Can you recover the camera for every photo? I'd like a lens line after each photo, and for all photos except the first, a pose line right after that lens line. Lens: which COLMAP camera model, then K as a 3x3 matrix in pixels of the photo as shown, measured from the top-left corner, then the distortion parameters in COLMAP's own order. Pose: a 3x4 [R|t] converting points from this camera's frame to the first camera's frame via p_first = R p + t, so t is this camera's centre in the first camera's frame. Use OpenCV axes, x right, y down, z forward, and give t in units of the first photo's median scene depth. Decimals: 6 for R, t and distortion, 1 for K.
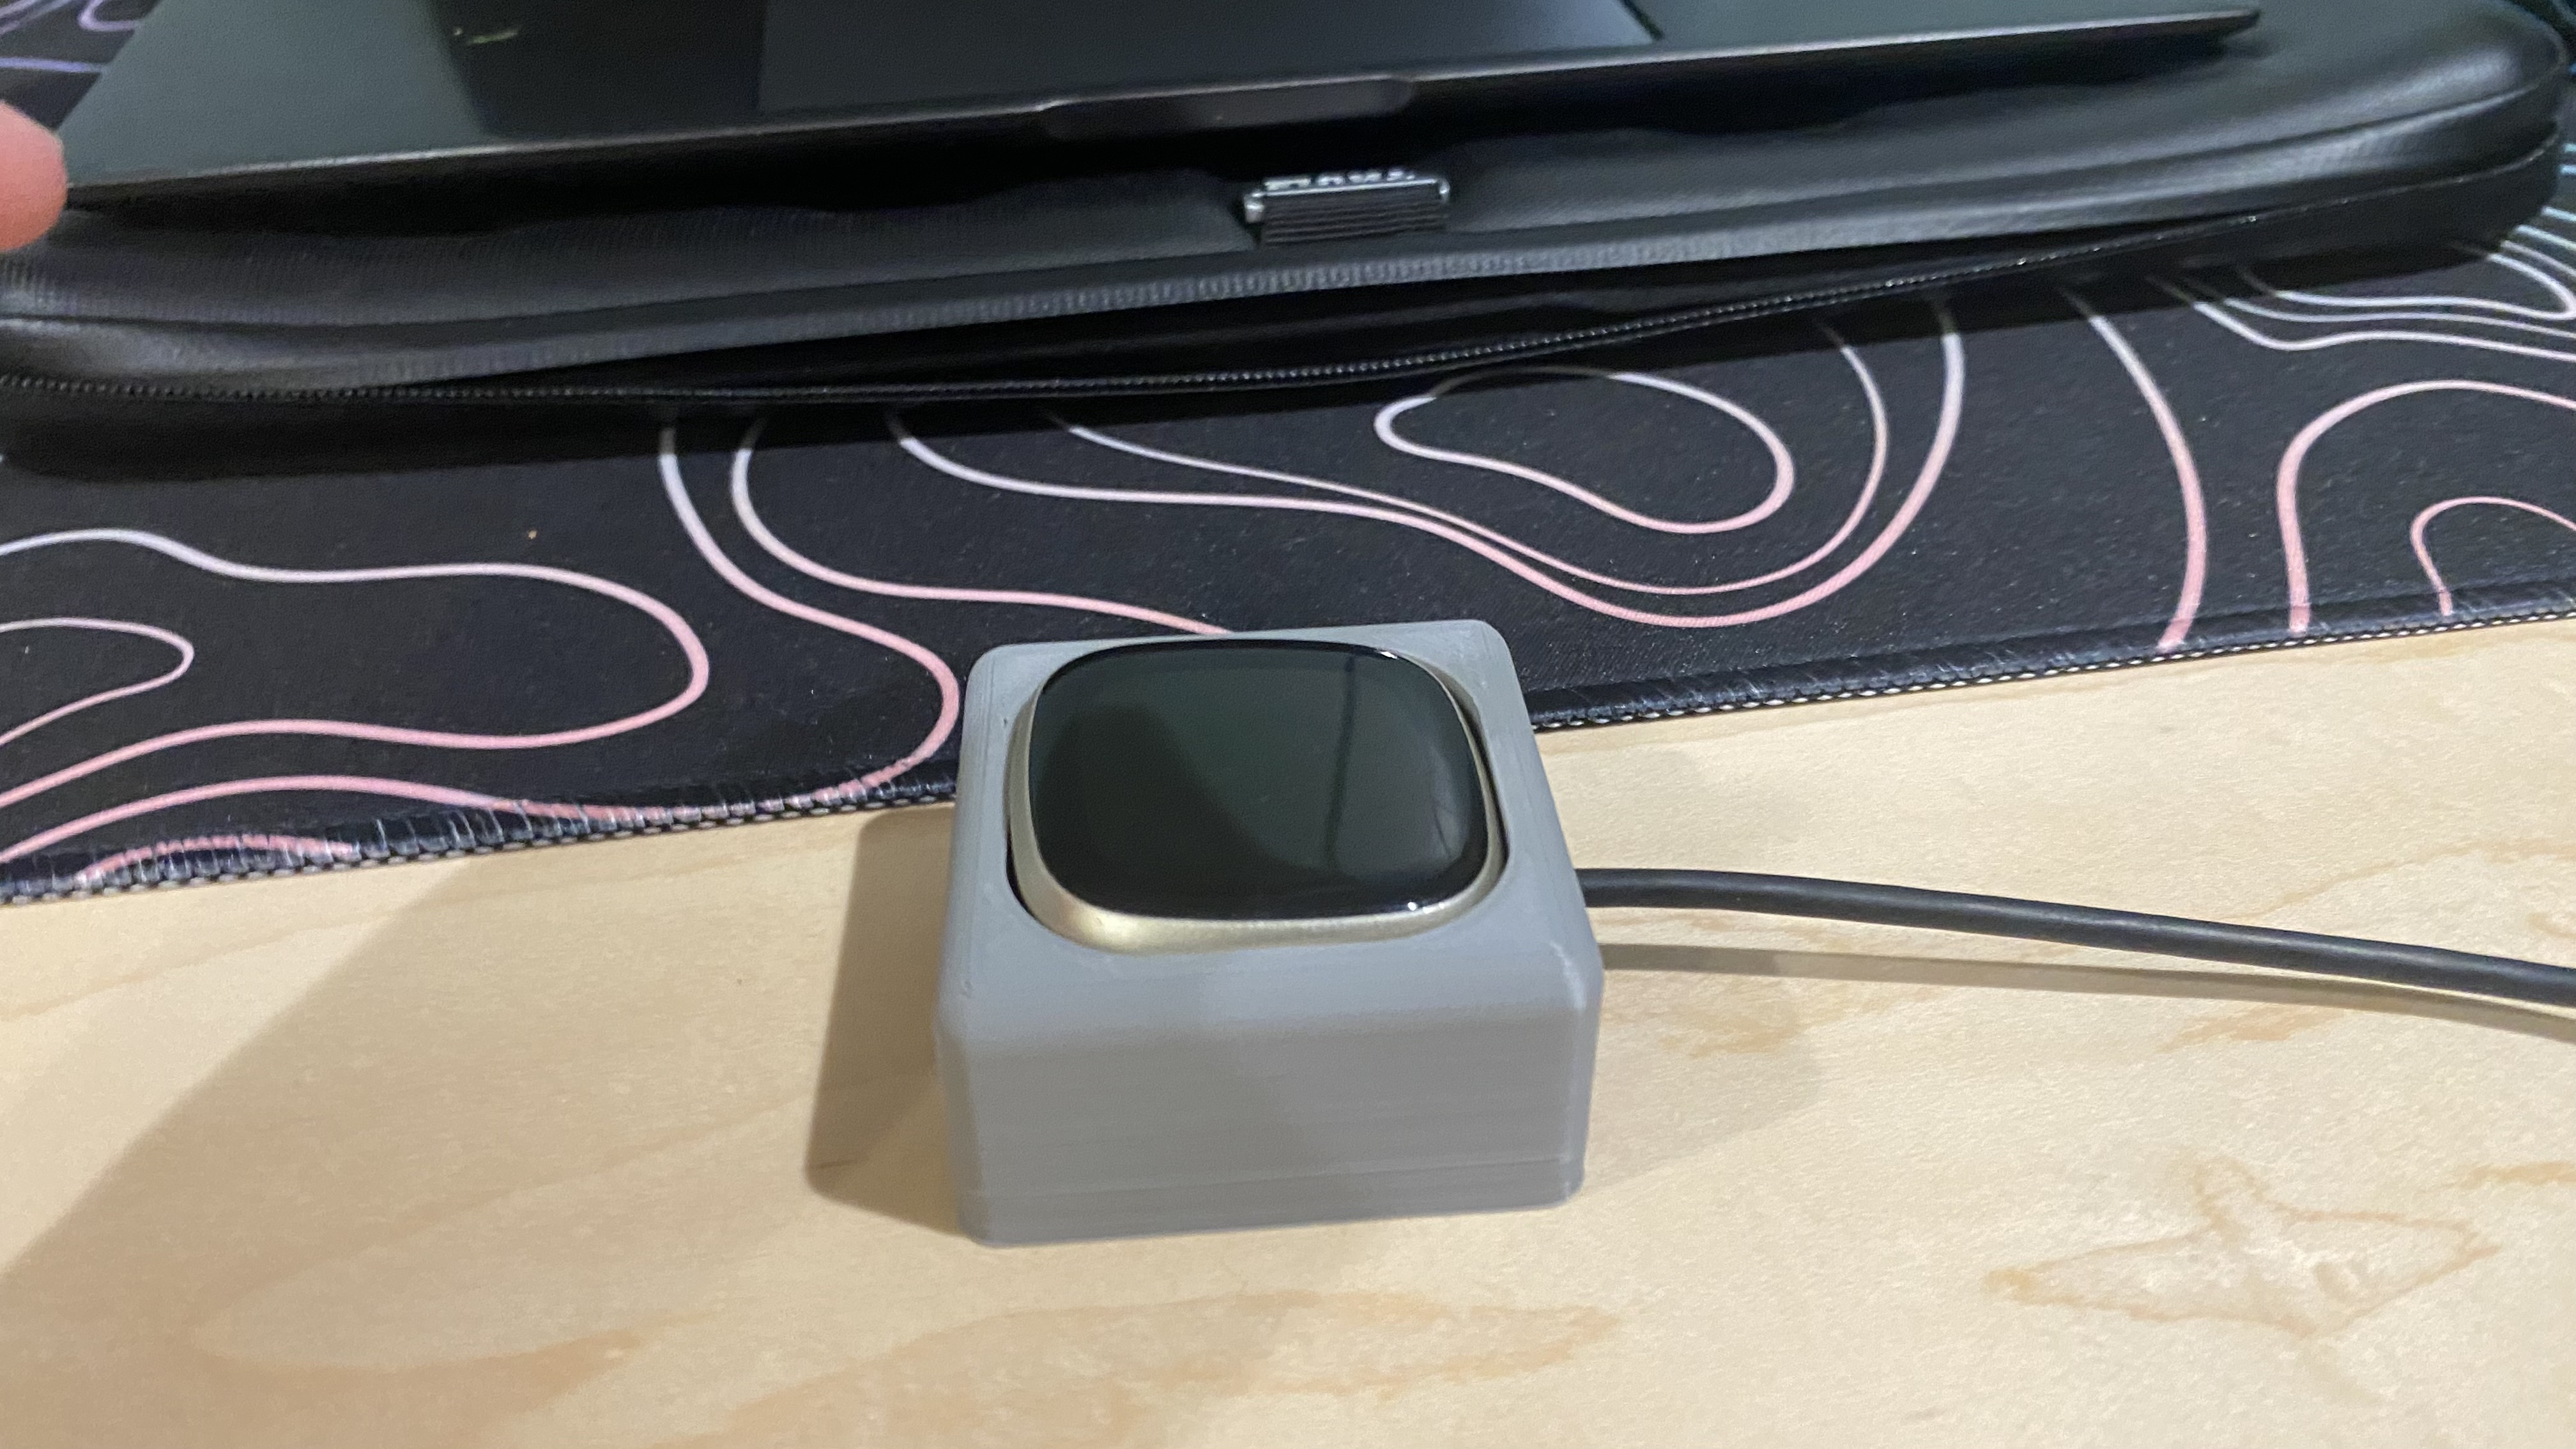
lens RADIAL K [[2029.1, 0, 1288.0], [0, 2029.1, 724.5], [0, 0, 1]] dist [-0.010288, 0.002769]
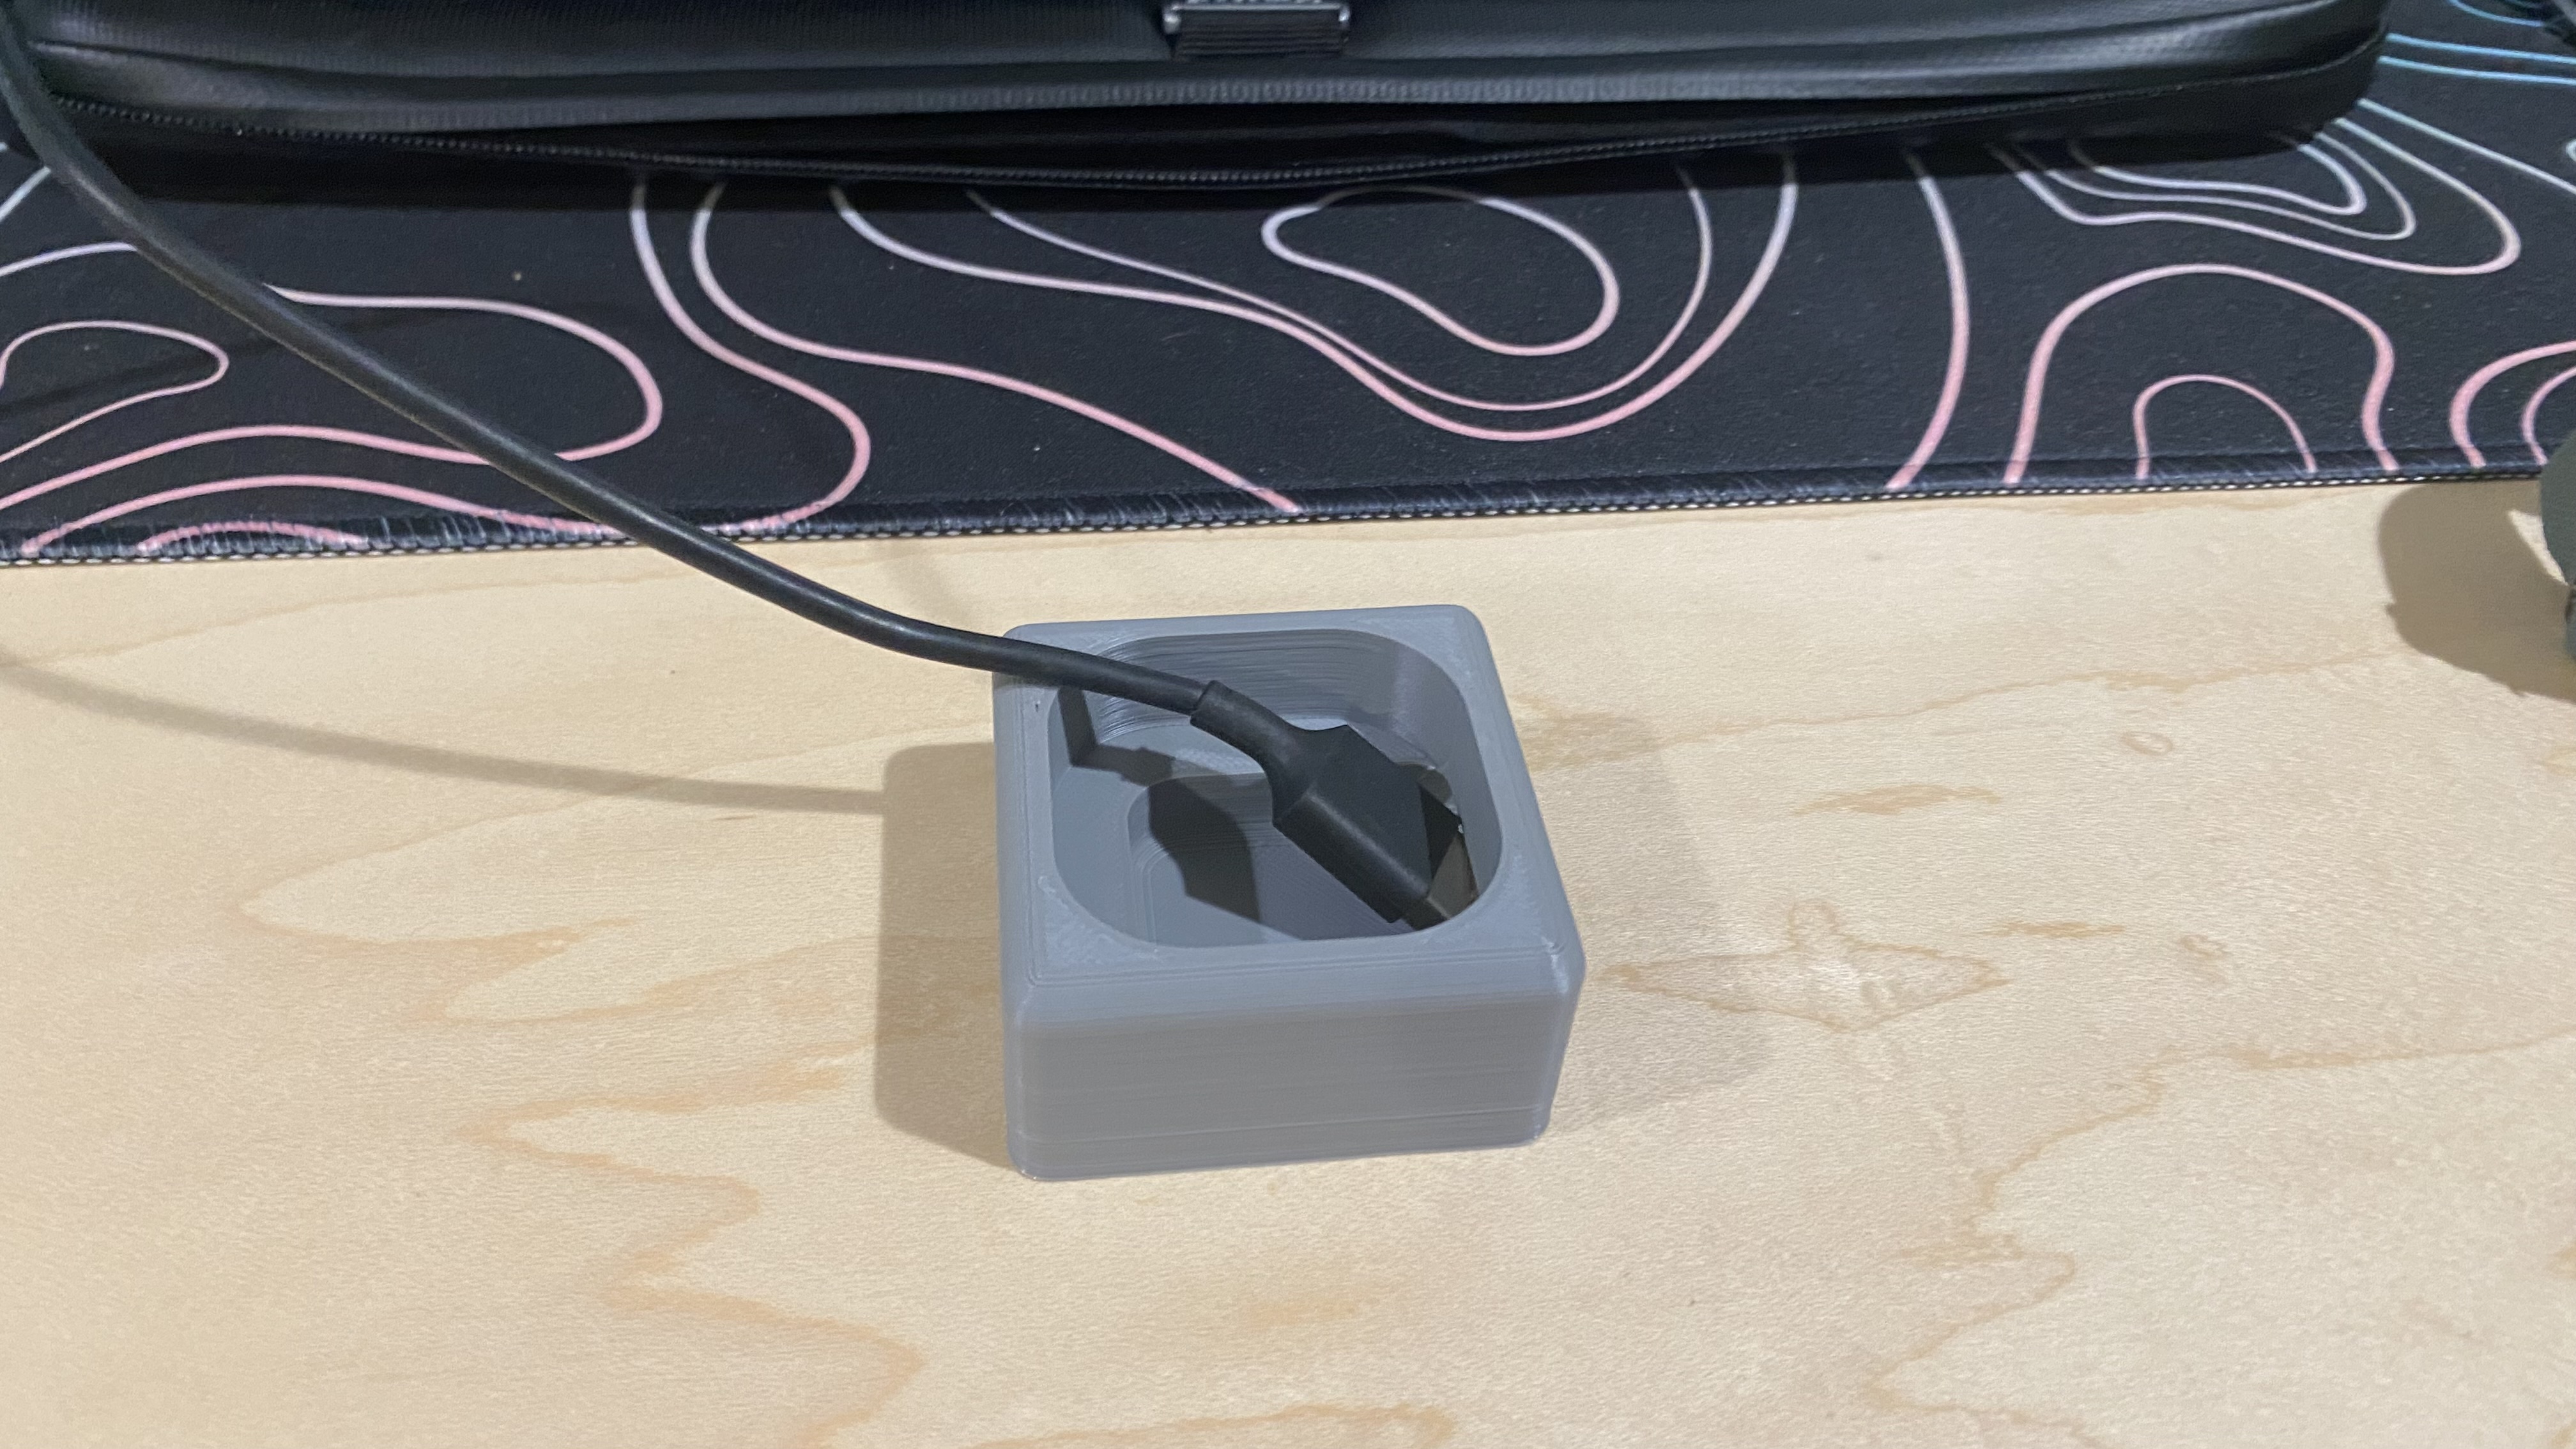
lens RADIAL K [[2078.5, 0, 1240.0], [0, 2078.5, 739.5], [0, 0, 1]] dist [-0.022618, 0.020604]
pose [[0.996826, 0.078904, -0.010629, 0.078841], [-0.076869, 0.988574, 0.129666, -0.020234], [0.020739, -0.128437, 0.991501, -0.217437]]
